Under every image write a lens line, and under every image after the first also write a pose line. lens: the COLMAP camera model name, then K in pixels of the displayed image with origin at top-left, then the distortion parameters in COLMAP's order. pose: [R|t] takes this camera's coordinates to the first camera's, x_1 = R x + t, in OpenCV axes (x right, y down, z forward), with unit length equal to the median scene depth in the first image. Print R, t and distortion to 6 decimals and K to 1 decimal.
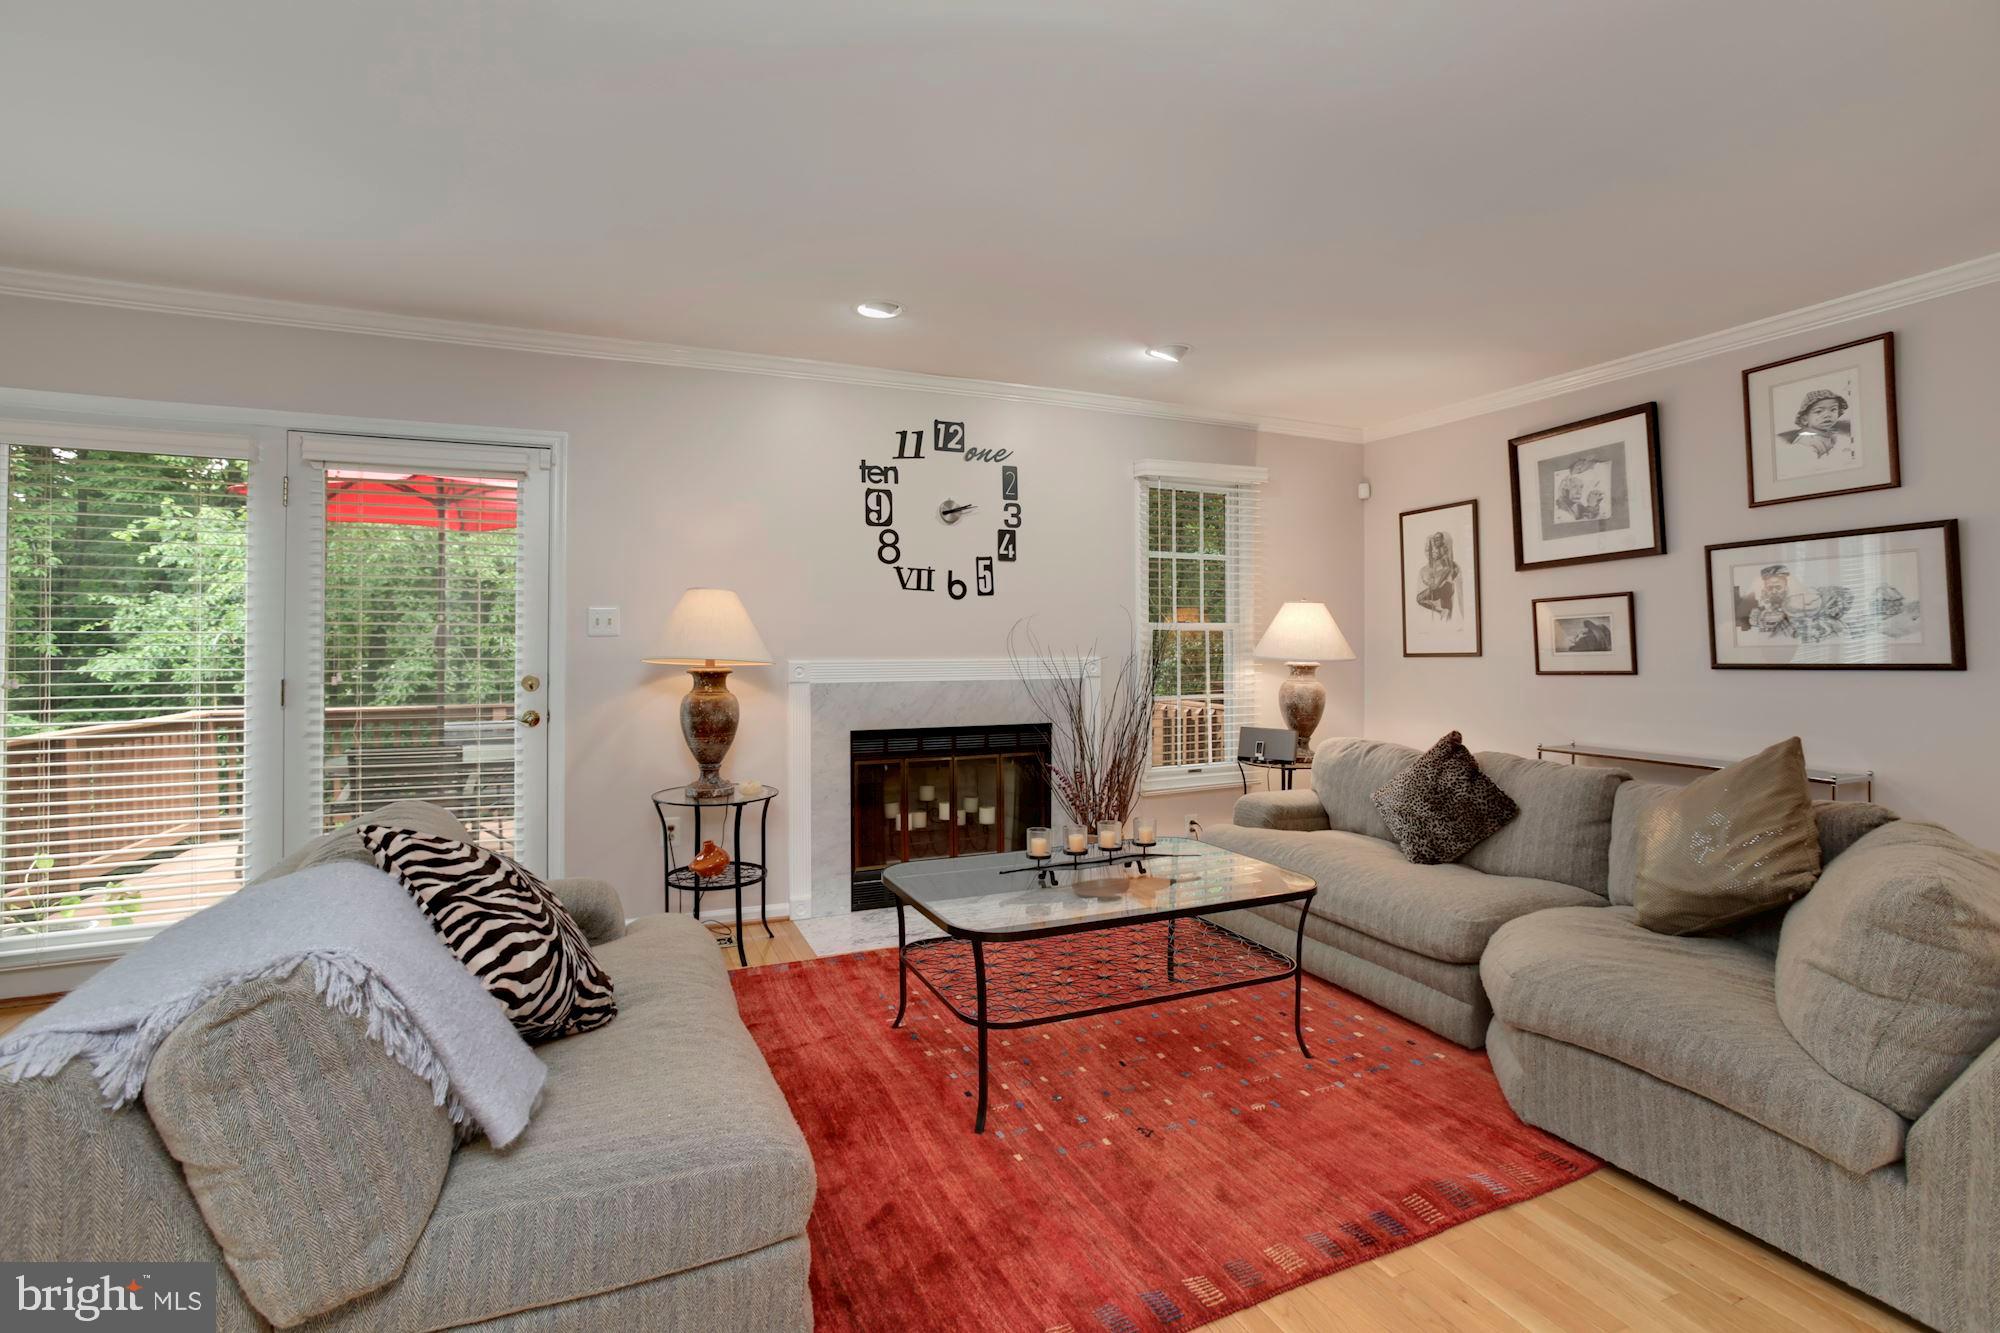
lens RADIAL K [[937.2, 0, 996.9], [0, 937.2, 631.7], [0, 0, 1]] dist [-0.059829, 0.037264]
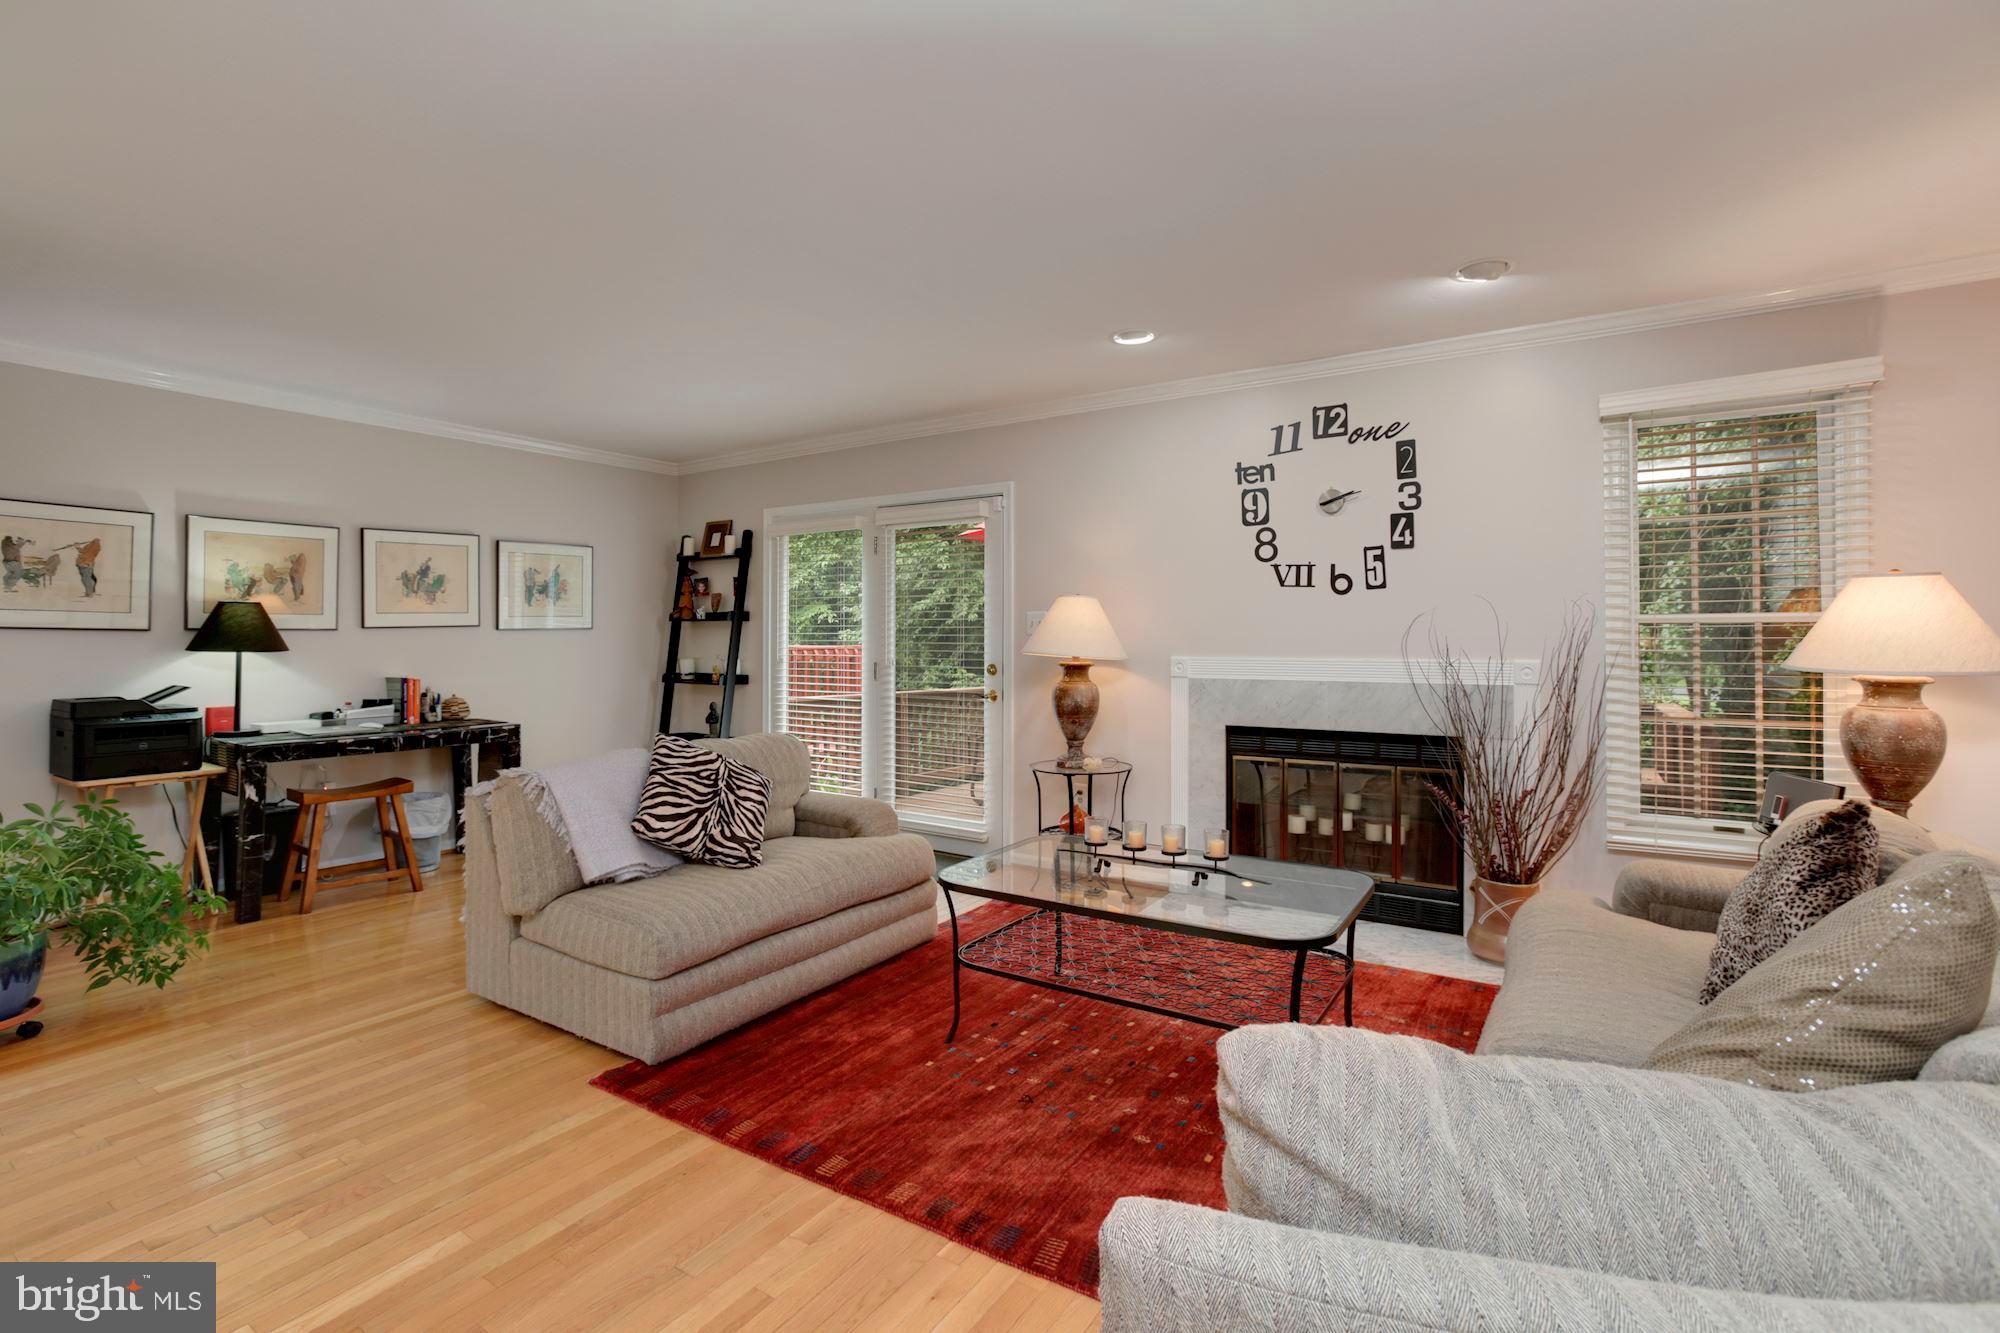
lens RADIAL K [[952.4, 0, 993.0], [0, 952.4, 631.4], [0, 0, 1]] dist [-0.062753, 0.046931]
pose [[0.541897, -0.005445, -0.840427, 0.577259], [0.007654, 0.999970, -0.001543, 0.000877], [0.840410, -0.005597, 0.541922, 0.207129]]
